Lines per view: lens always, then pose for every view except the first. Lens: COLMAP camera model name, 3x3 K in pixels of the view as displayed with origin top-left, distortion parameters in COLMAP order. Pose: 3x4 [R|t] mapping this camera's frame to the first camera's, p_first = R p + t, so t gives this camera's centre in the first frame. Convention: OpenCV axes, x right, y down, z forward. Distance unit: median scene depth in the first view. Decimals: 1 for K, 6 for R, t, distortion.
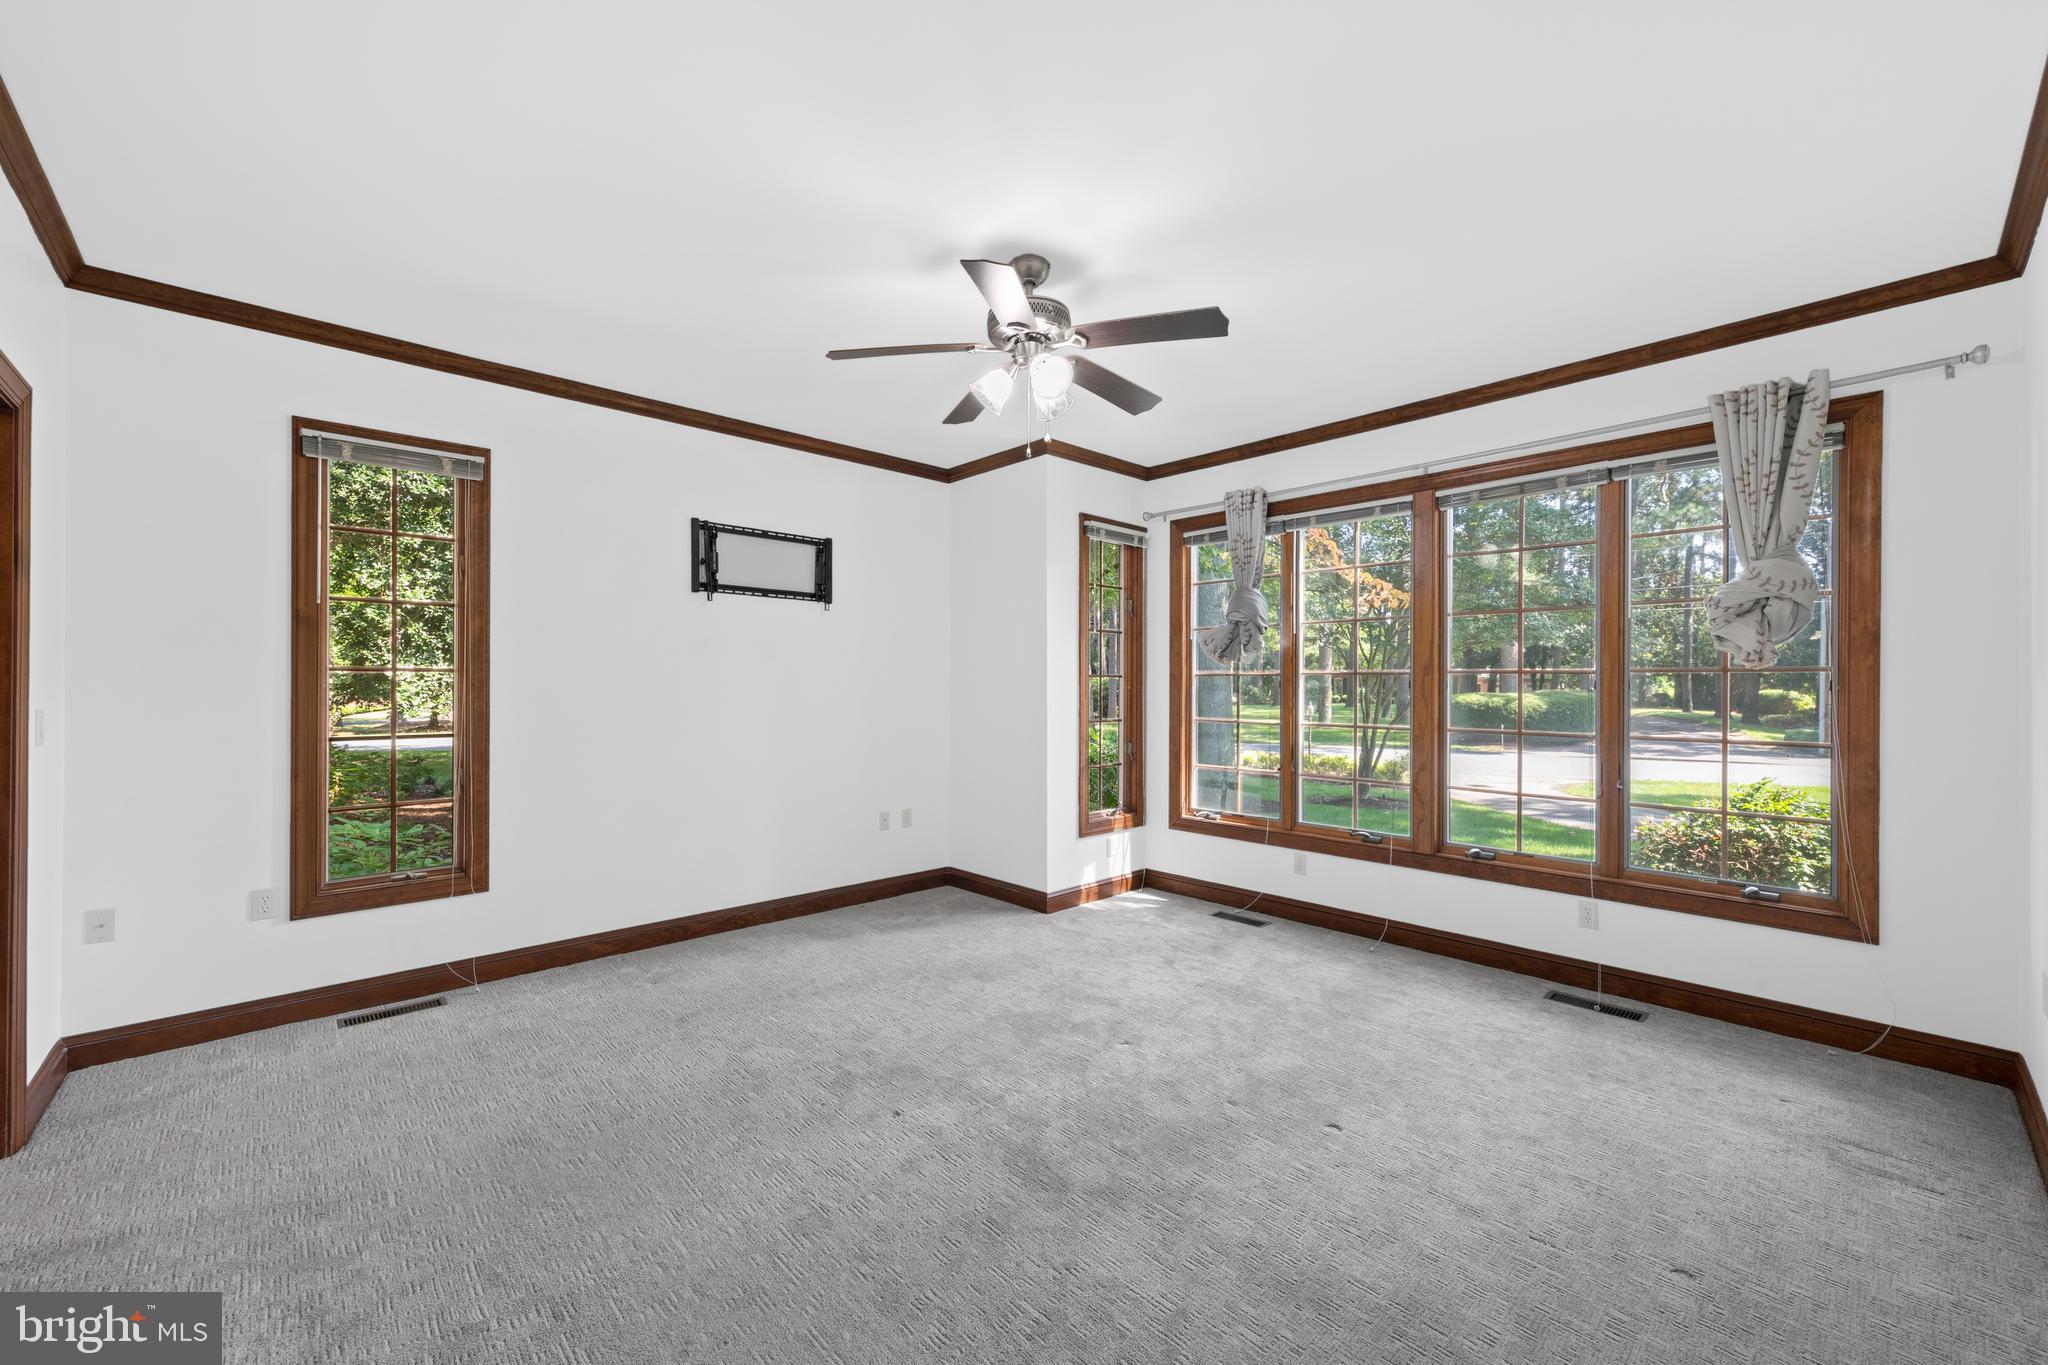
lens RADIAL K [[797.9, 0, 1024.2], [0, 797.9, 683.0], [0, 0, 1]] dist [0.004235, 0.000123]
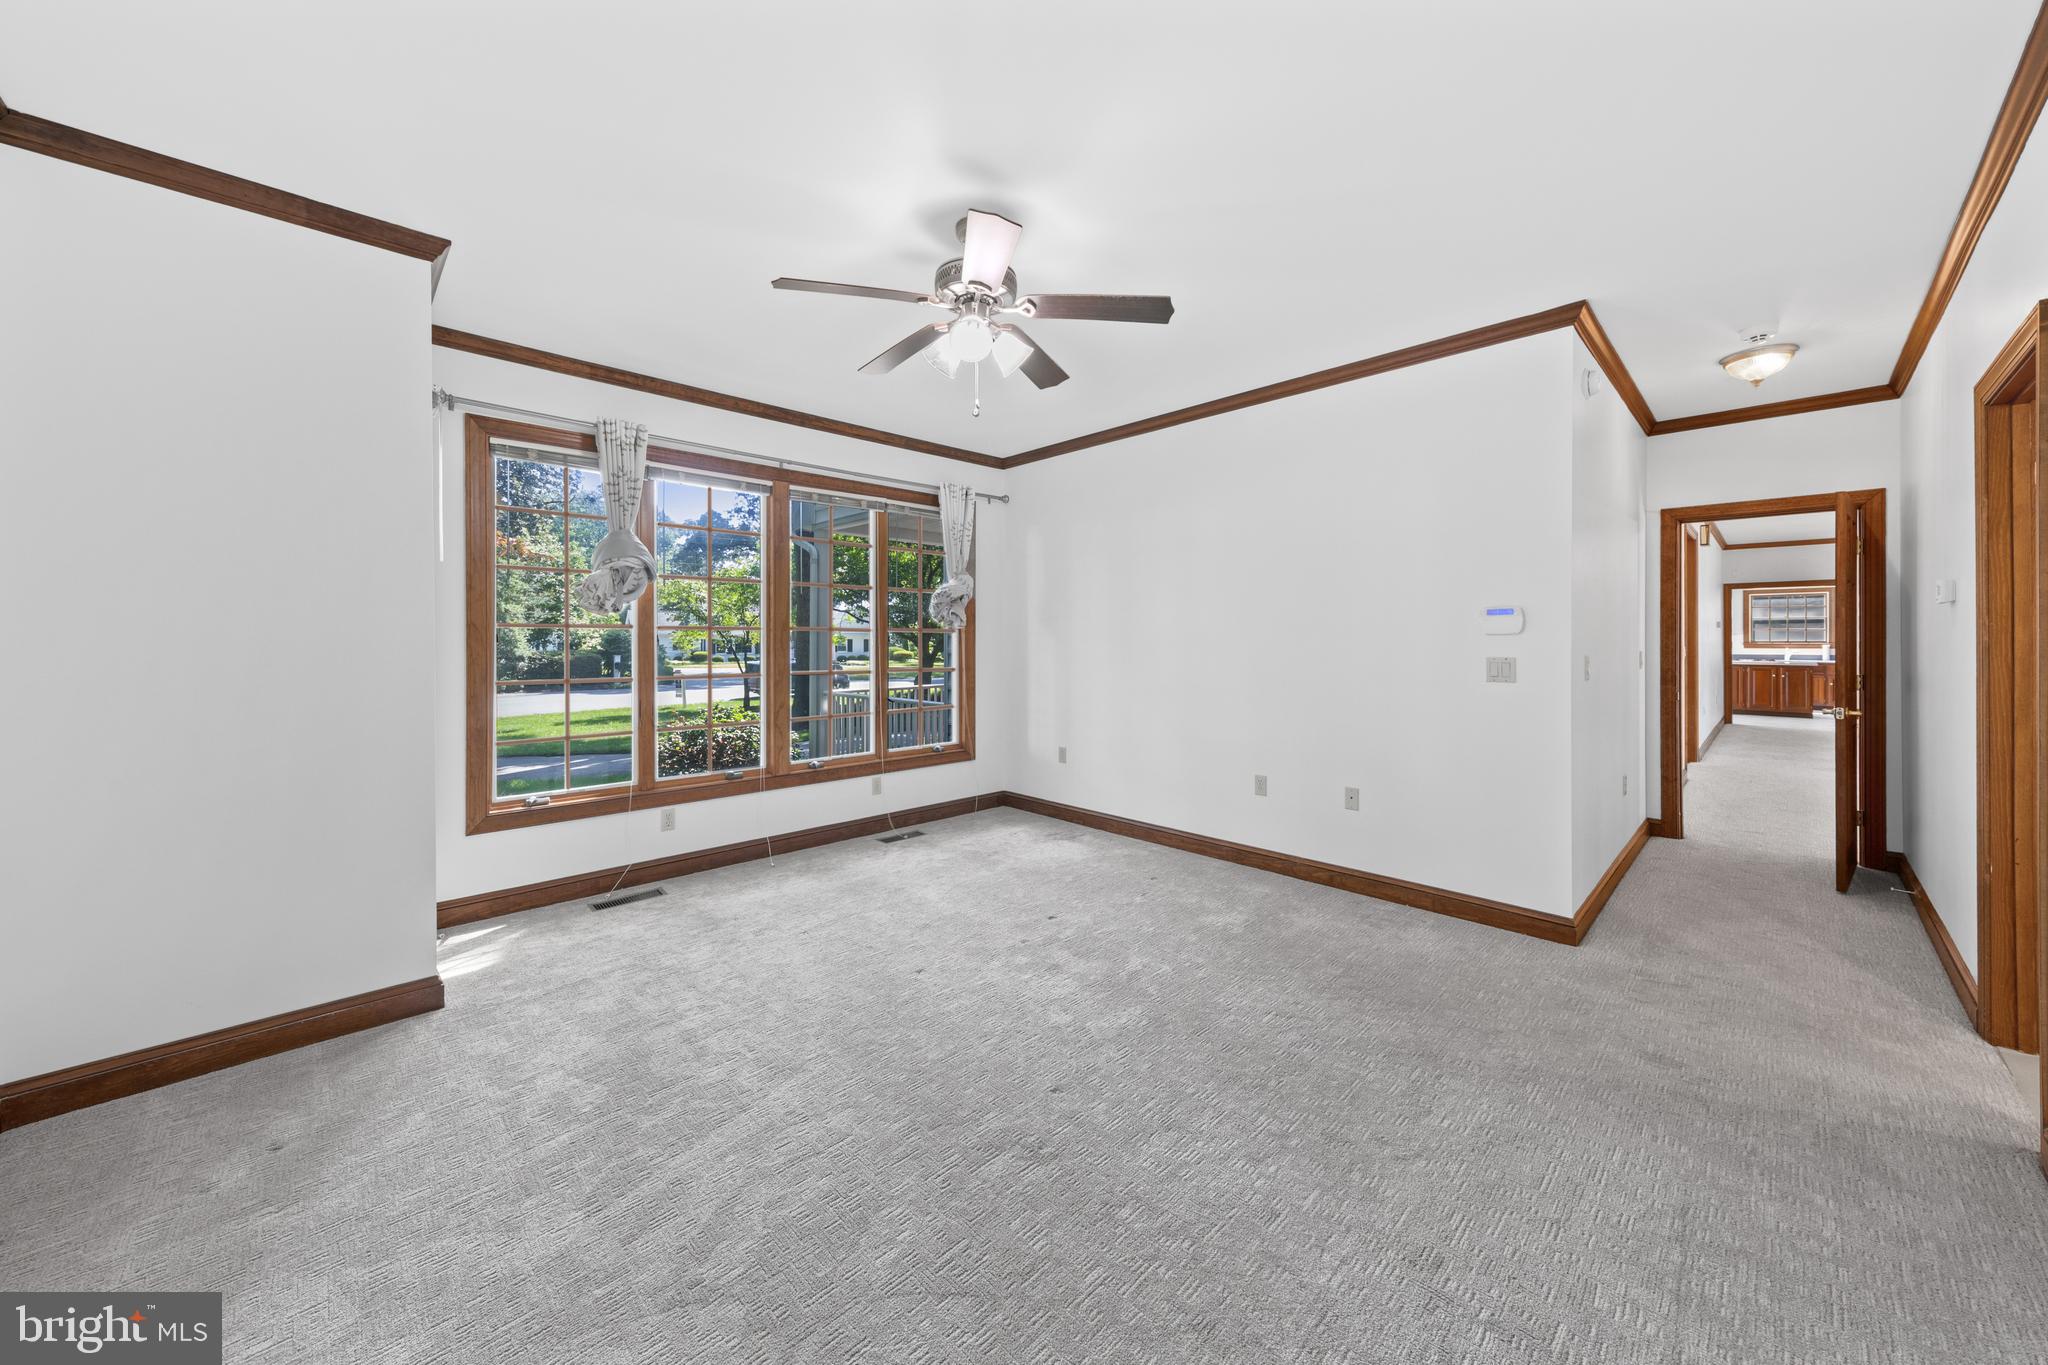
lens RADIAL K [[701.7, 0, 1042.6], [0, 701.7, 641.7], [0, 0, 1]] dist [0.000426, 0.000026]
pose [[-0.006690, -0.006495, 0.999957, -0.557824], [-0.002898, 0.999975, 0.006476, -0.001057], [-0.999973, -0.002855, -0.006709, 0.574863]]
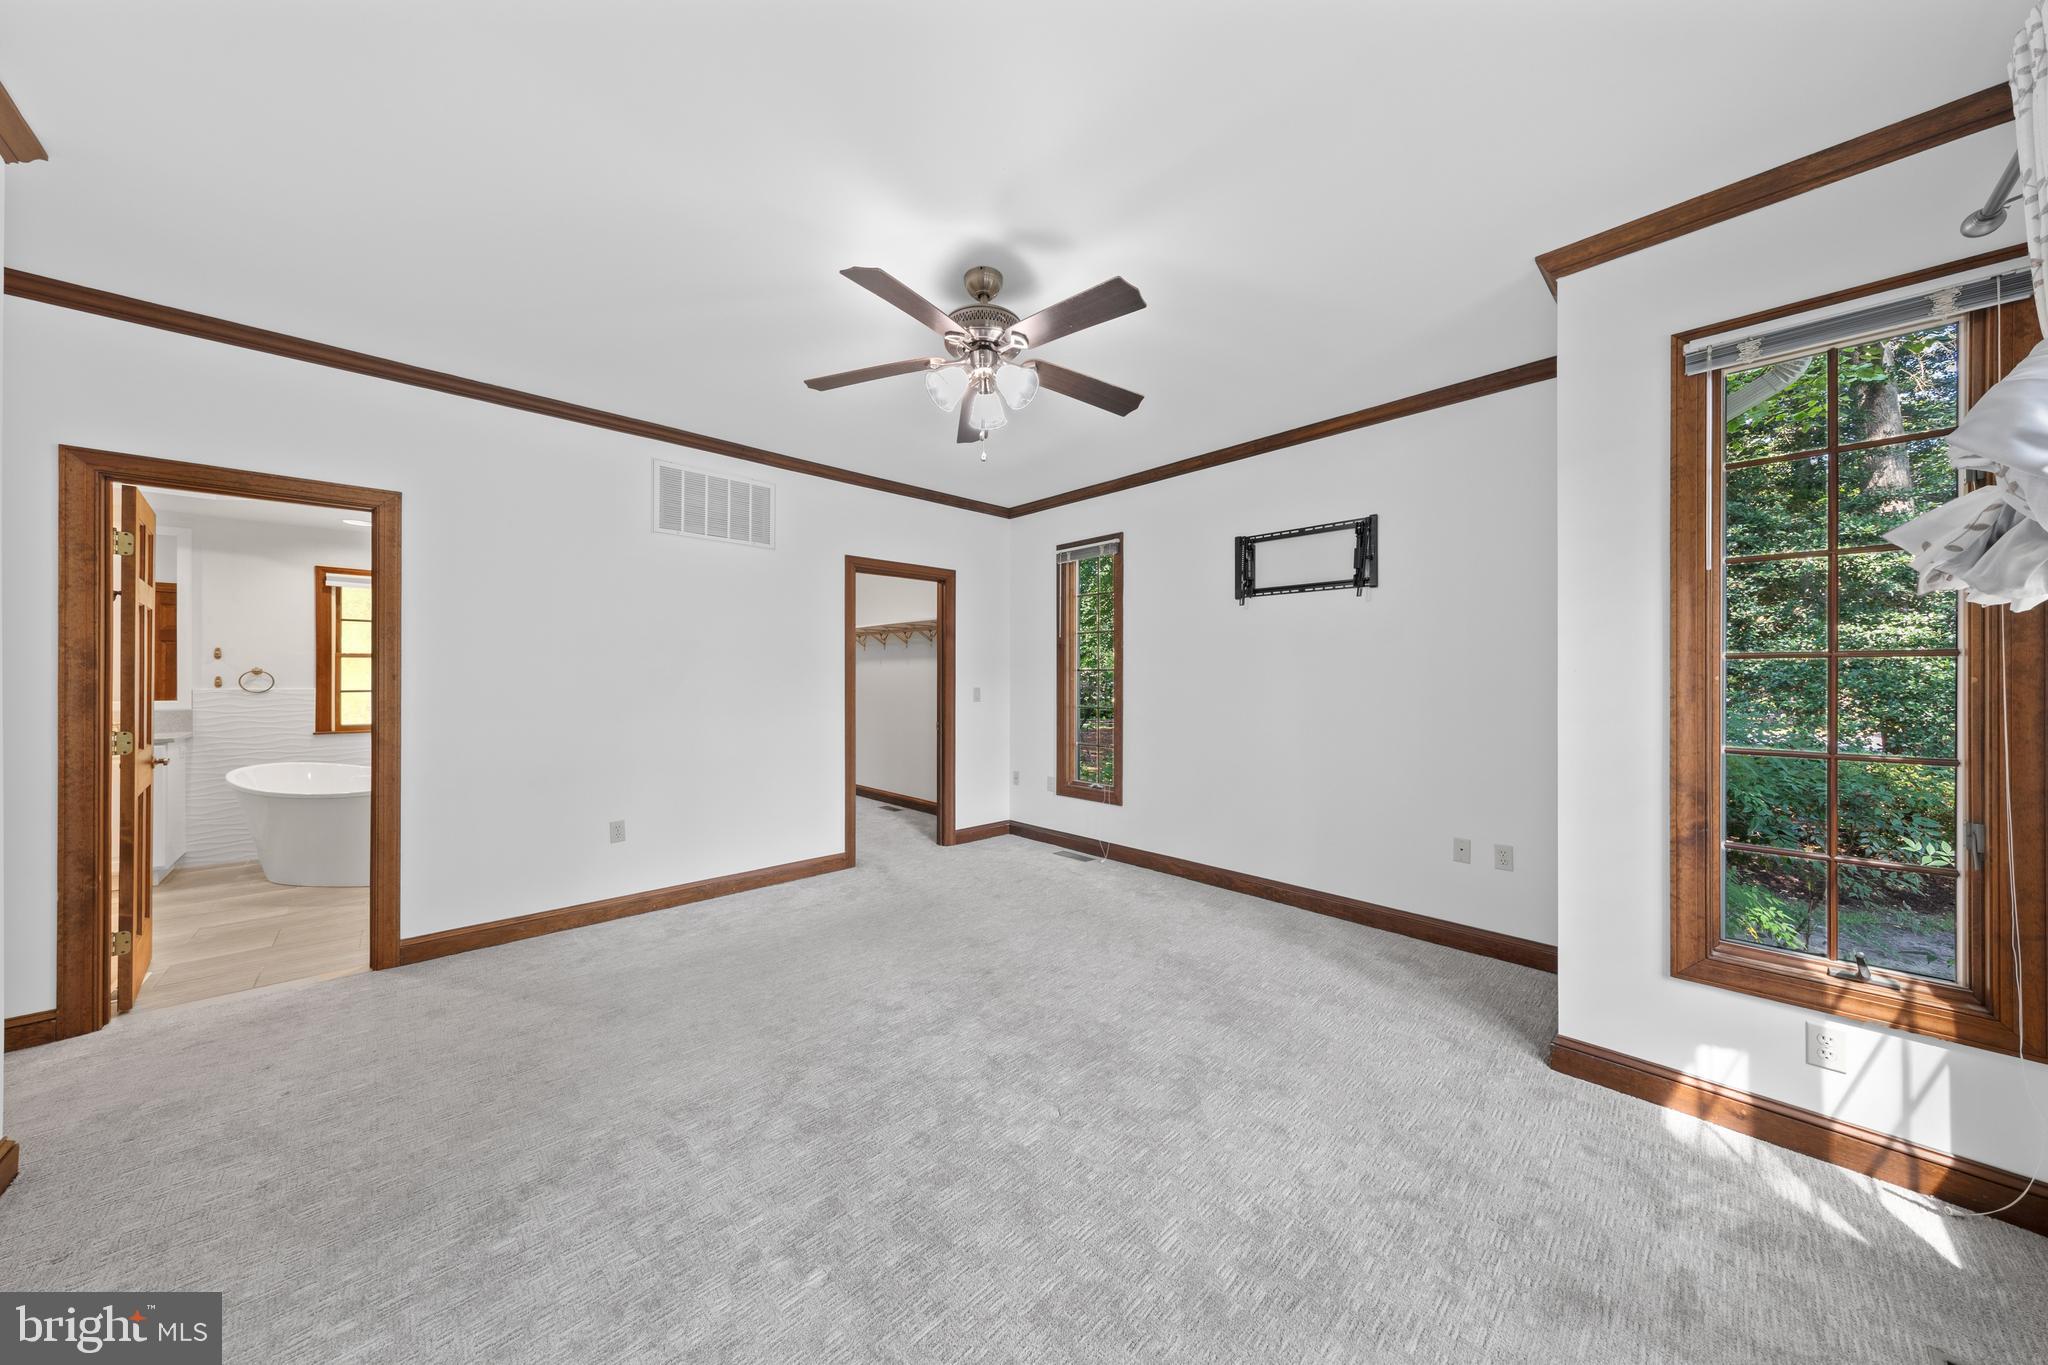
lens RADIAL K [[674.3, 0, 1030.6], [0, 674.3, 678.7], [0, 0, 1]] dist [0.001194, 0.000020]
pose [[-0.001175, -0.000332, -0.999999, 0.563071], [0.006819, 0.999977, -0.000340, 0.001620], [0.999976, -0.006819, -0.001172, 0.667136]]
